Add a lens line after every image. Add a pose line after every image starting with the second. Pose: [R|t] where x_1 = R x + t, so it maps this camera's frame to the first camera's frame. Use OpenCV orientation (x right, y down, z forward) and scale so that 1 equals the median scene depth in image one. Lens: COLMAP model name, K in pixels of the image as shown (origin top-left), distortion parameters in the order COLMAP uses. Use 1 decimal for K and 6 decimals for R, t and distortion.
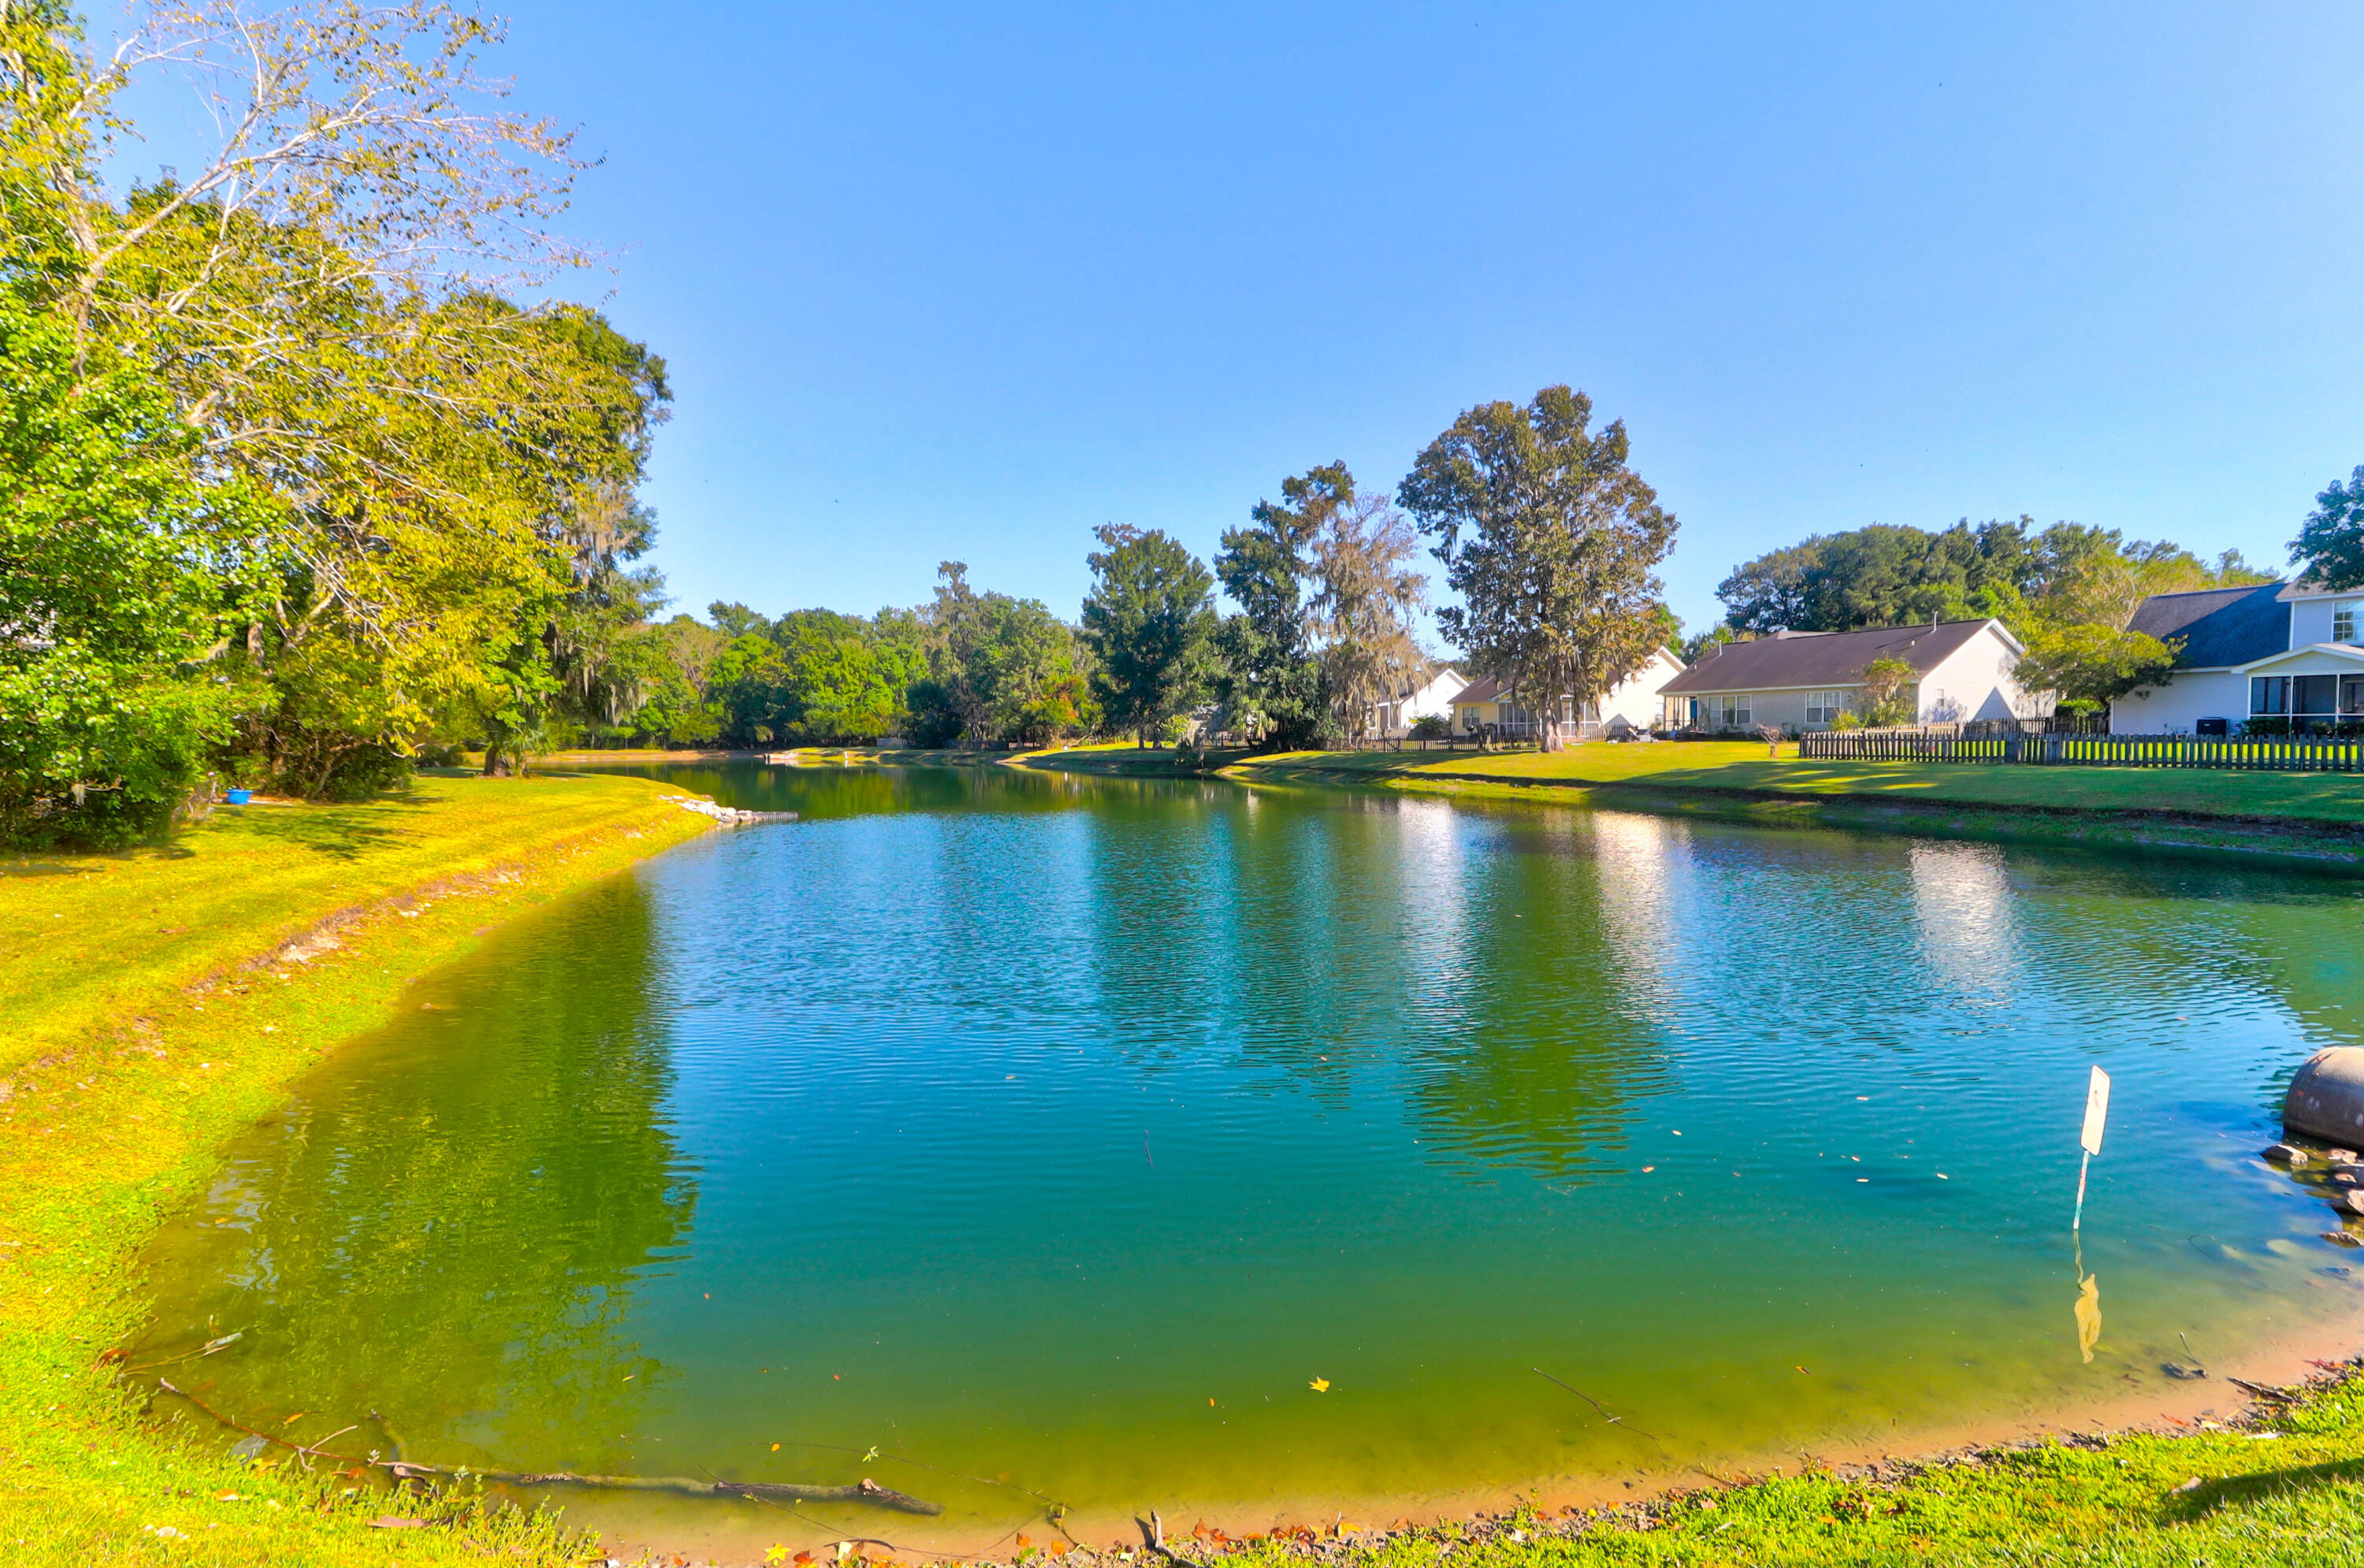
lens RADIAL K [[1089.4, 0, 1182.0], [0, 1089.4, 784.0], [0, 0, 1]] dist [0.019093, -0.000685]
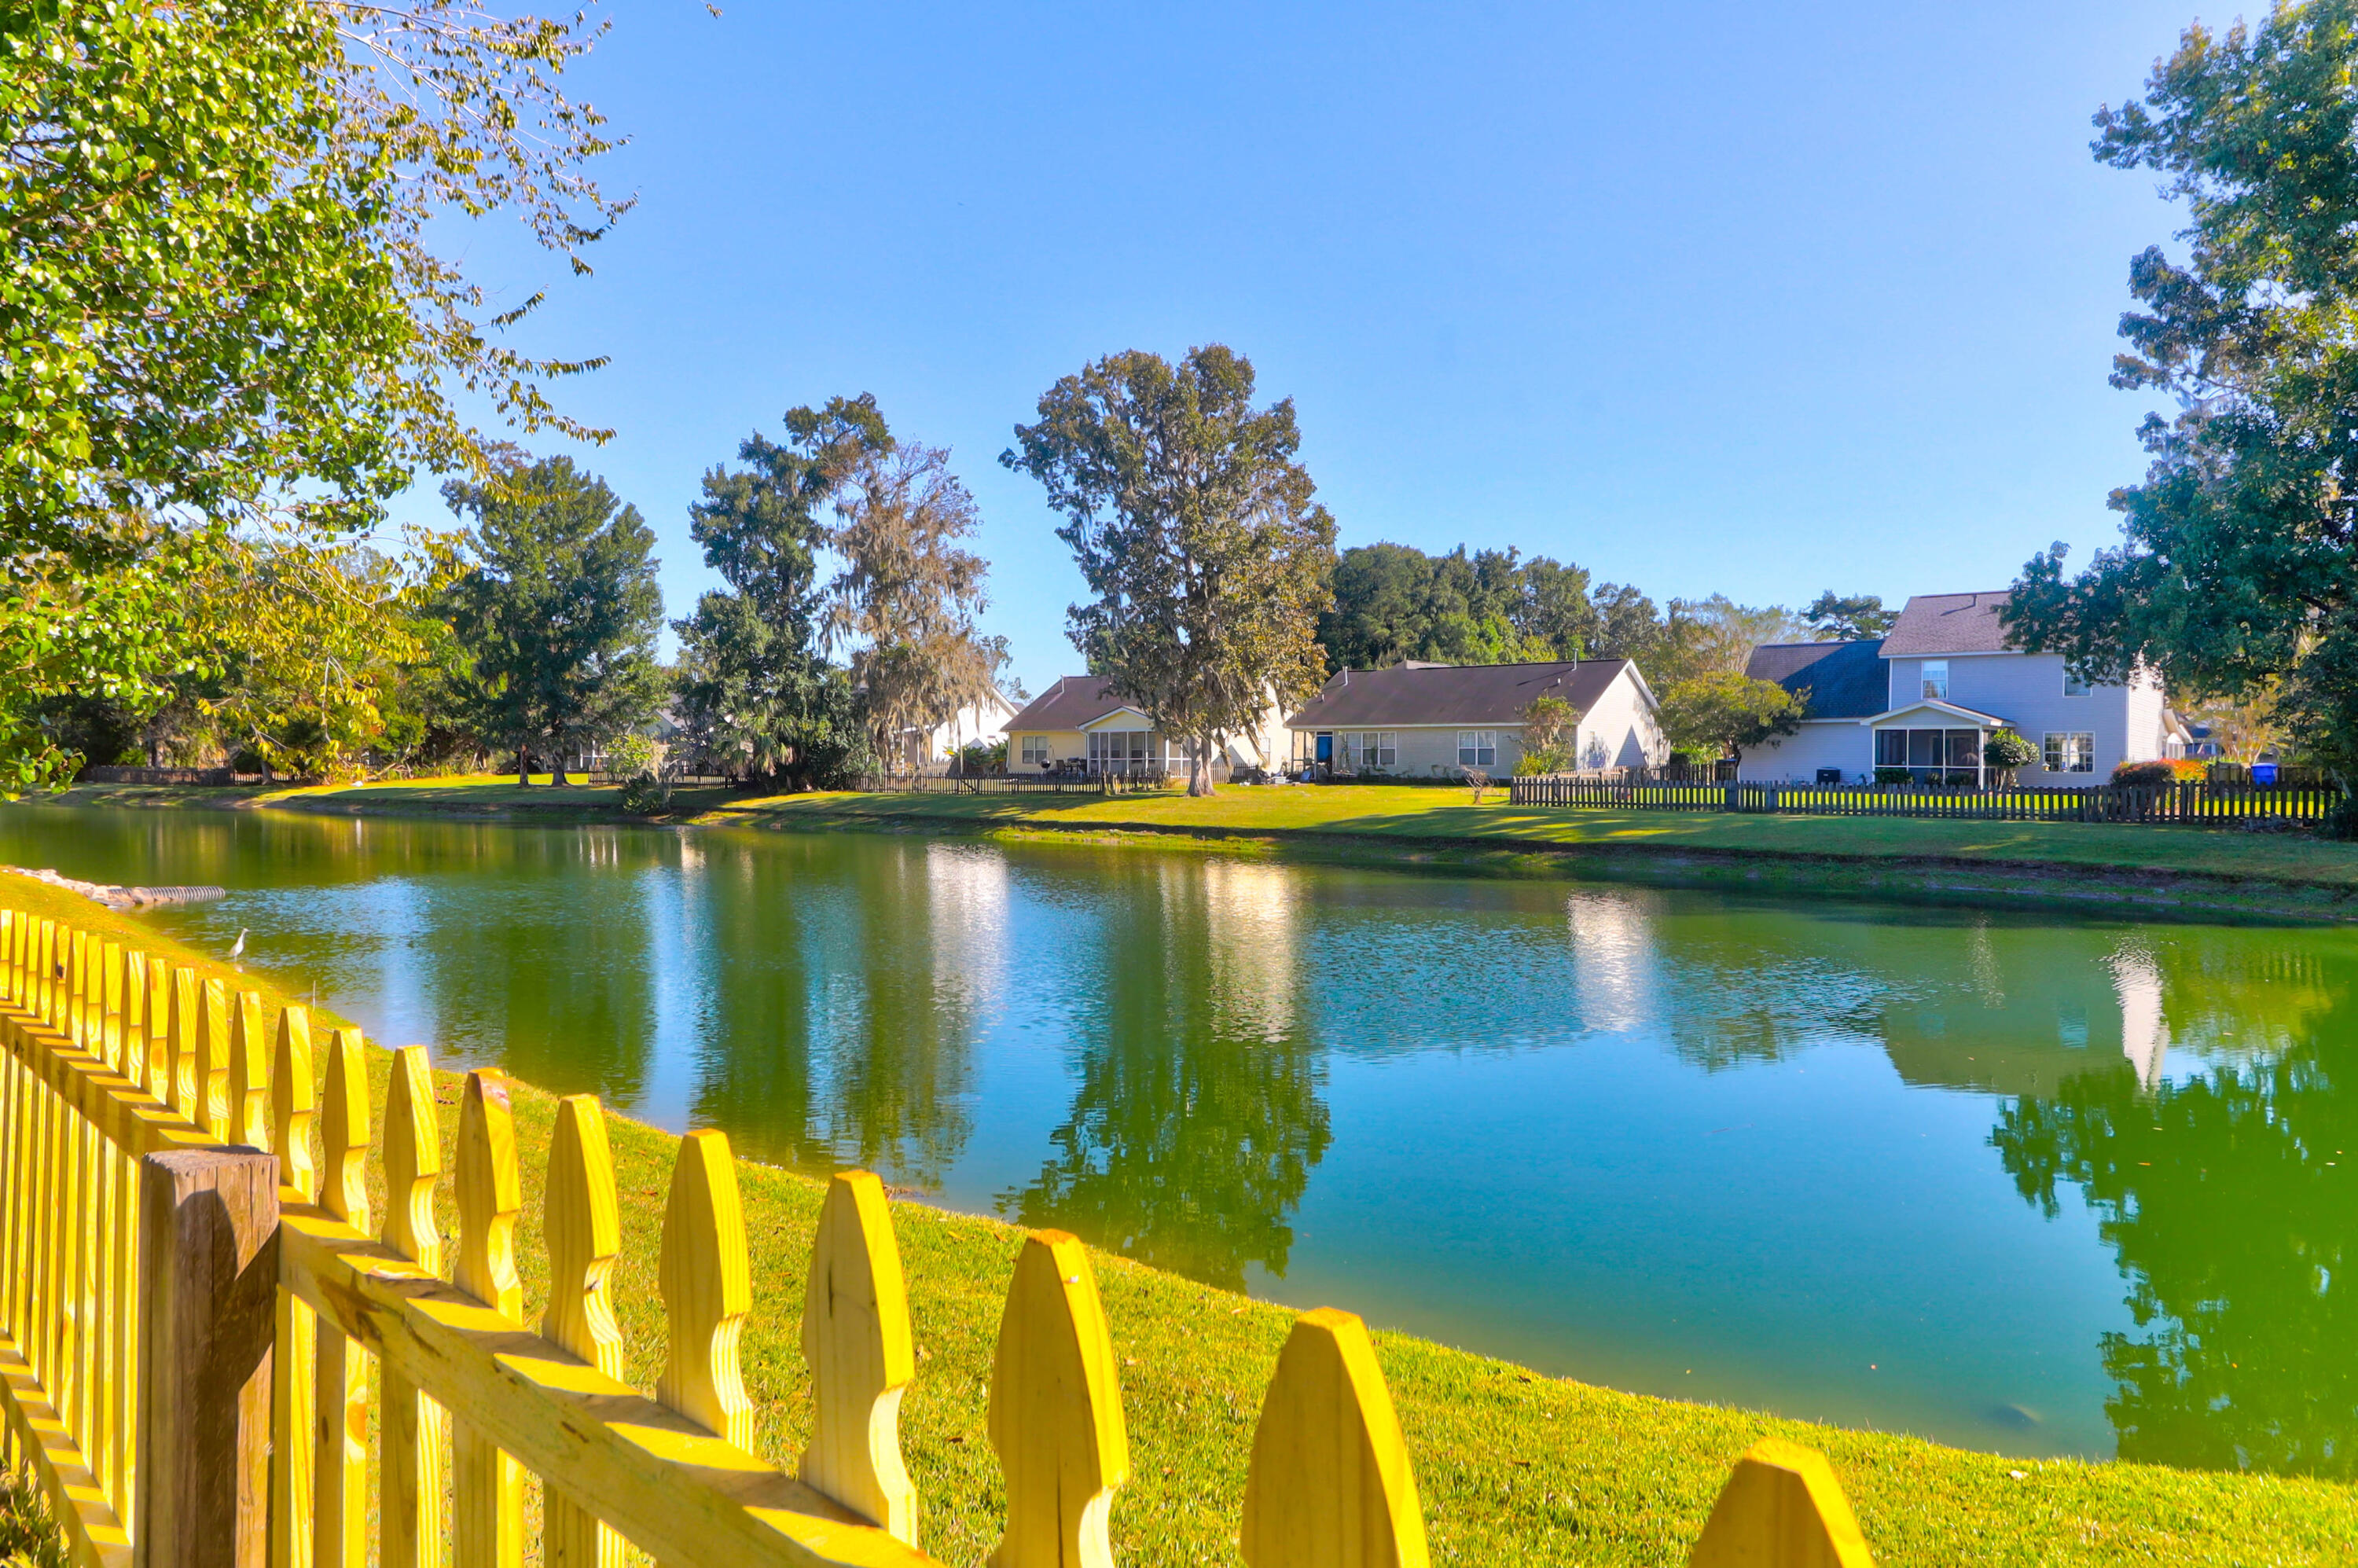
lens RADIAL K [[1512.6, 0, 1159.5], [0, 1512.6, 767.4], [0, 0, 1]] dist [0.004673, -0.000573]
pose [[0.884175, 0.017291, 0.466835, -0.148390], [0.004964, 0.998911, -0.046400, 0.000889], [-0.467129, 0.043343, 0.883126, 0.027424]]
